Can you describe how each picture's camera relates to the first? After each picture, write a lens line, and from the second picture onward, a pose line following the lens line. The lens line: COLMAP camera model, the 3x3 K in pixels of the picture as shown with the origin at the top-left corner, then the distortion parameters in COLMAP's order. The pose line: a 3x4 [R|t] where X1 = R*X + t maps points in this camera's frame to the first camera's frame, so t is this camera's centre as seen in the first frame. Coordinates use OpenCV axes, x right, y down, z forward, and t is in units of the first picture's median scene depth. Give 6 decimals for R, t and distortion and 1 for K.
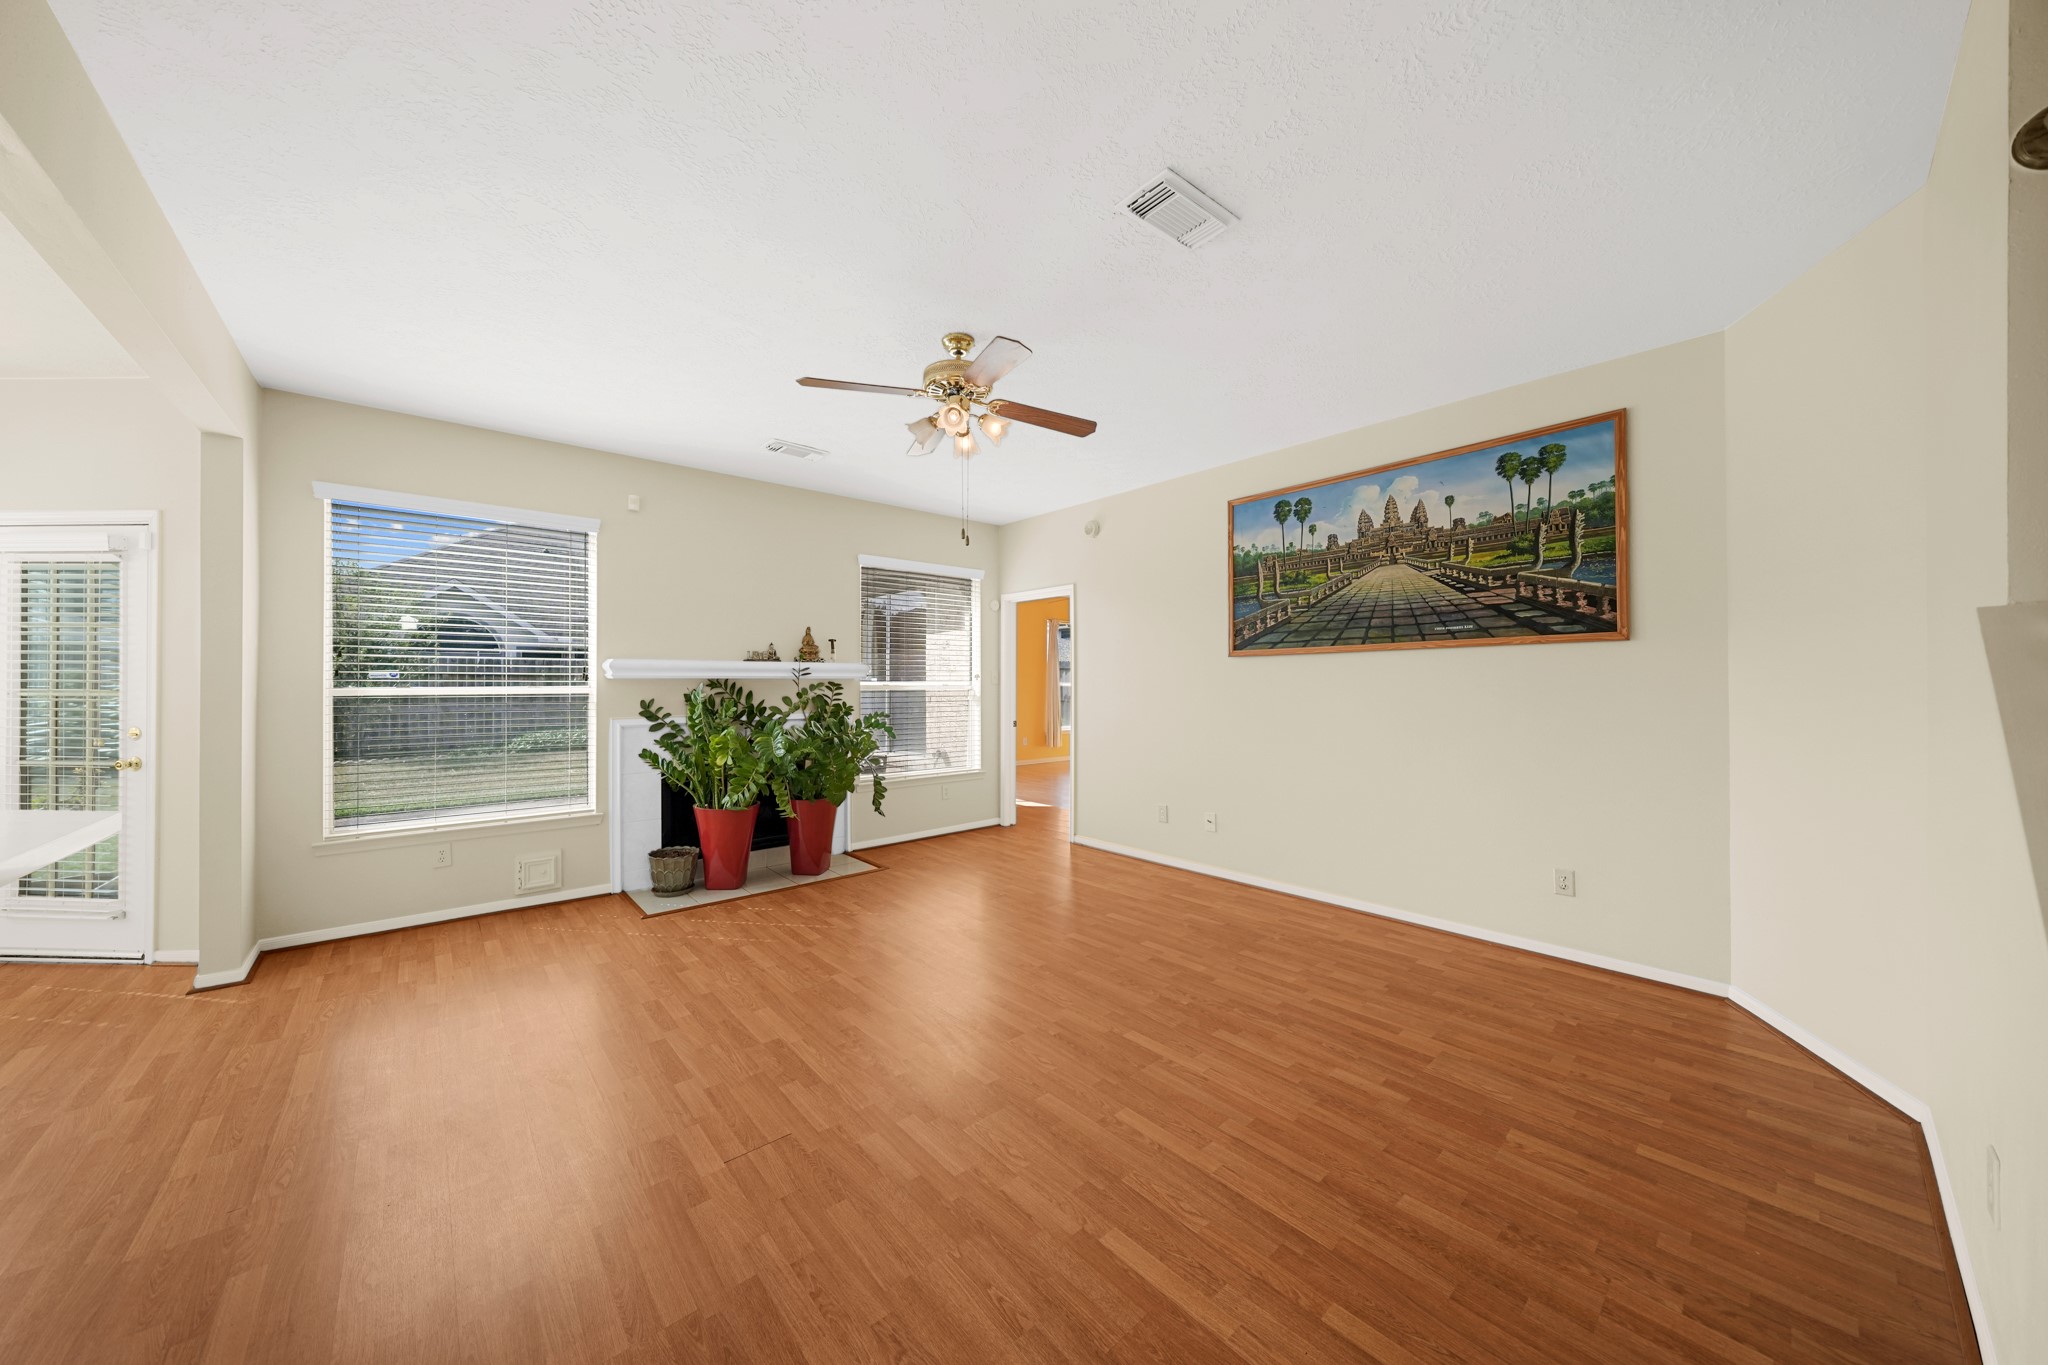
lens RADIAL K [[700.2, 0, 1034.4], [0, 700.2, 682.8], [0, 0, 1]] dist [0.000185, 0.000020]
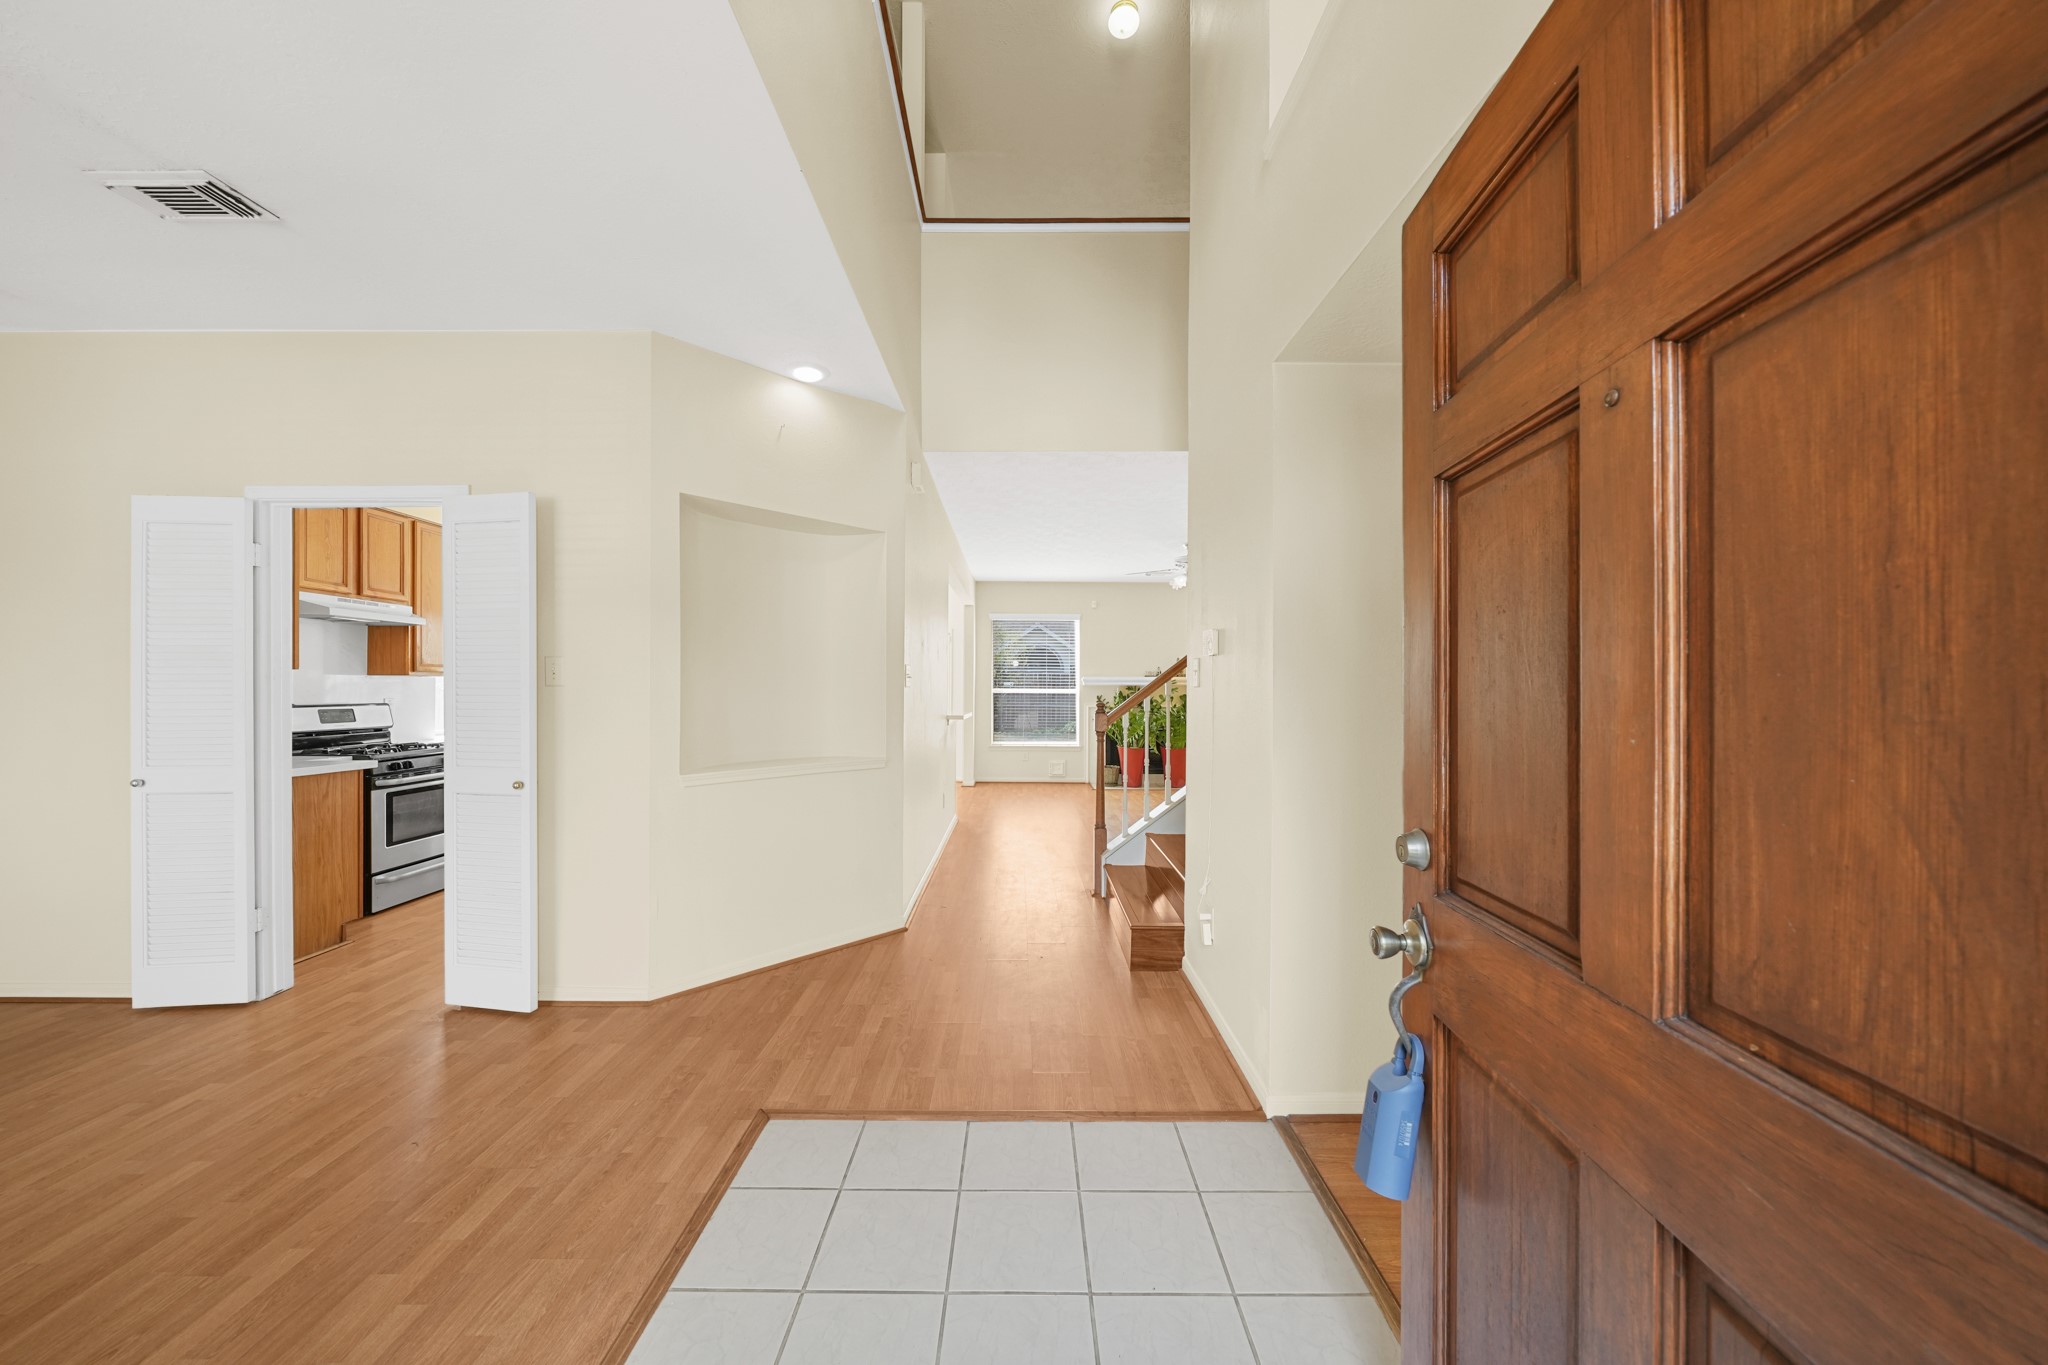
lens RADIAL K [[700.2, 0, 1027.7], [0, 700.2, 685.5], [0, 0, 1]] dist [0.000185, 0.000020]
pose [[0.742756, 0.002645, -0.669557, 0.852396], [-0.001258, 0.999996, 0.002556, -0.013251], [0.669561, -0.001056, 0.742756, -0.871360]]
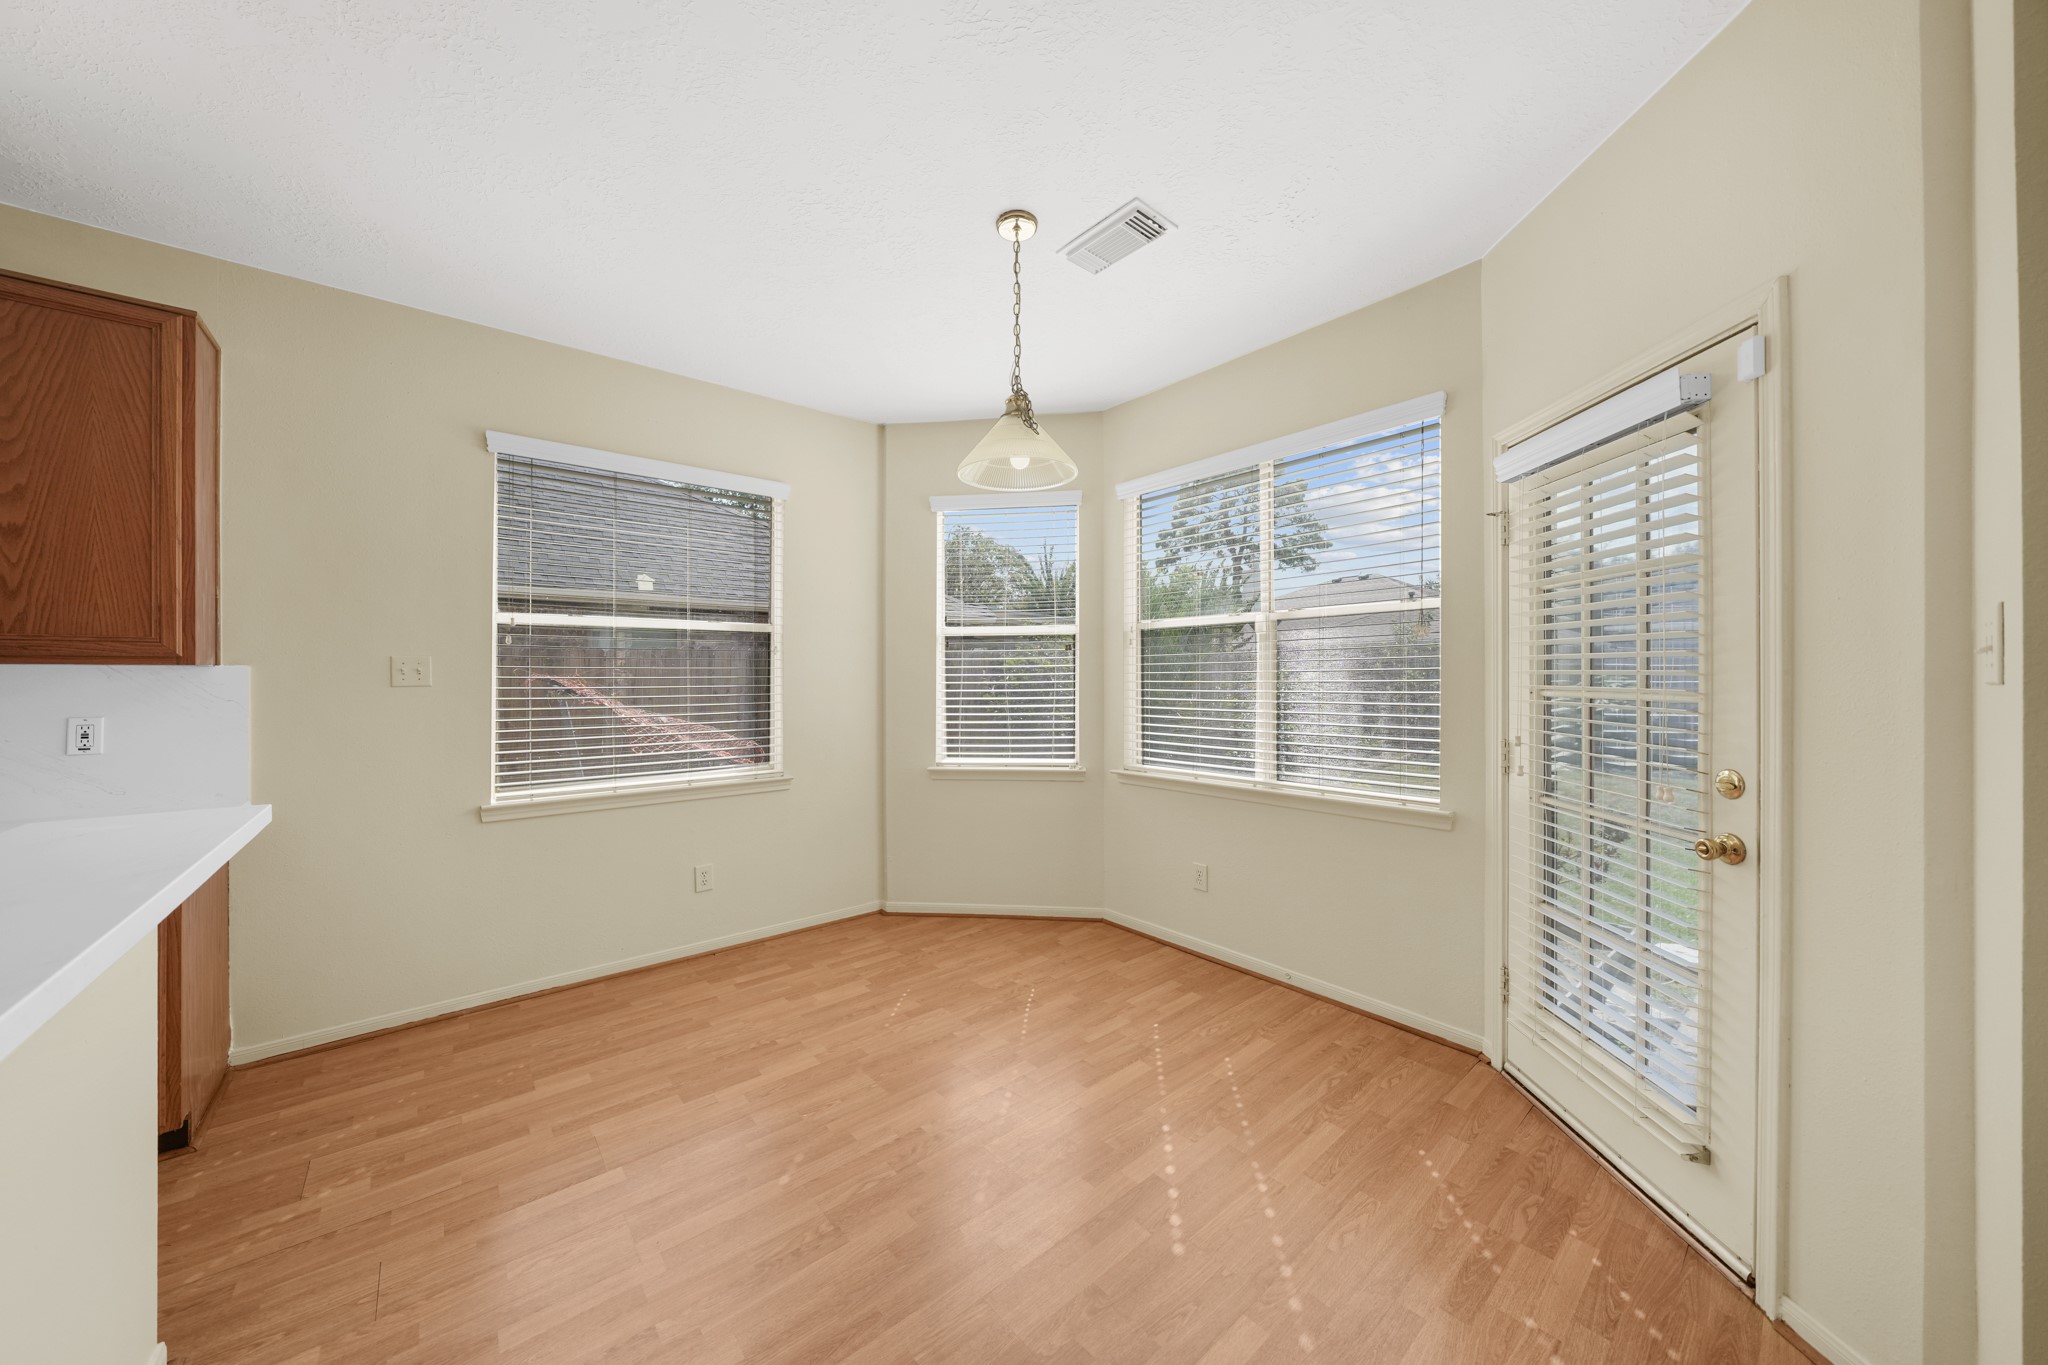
lens RADIAL K [[700.2, 0, 1024.9], [0, 700.2, 682.2], [0, 0, 1]] dist [0.000185, 0.000020]
pose [[-0.008585, 0.004643, -0.999952, -0.656197], [0.002533, 0.999986, 0.004622, 0.000201], [0.999960, -0.002493, -0.008597, 0.429370]]
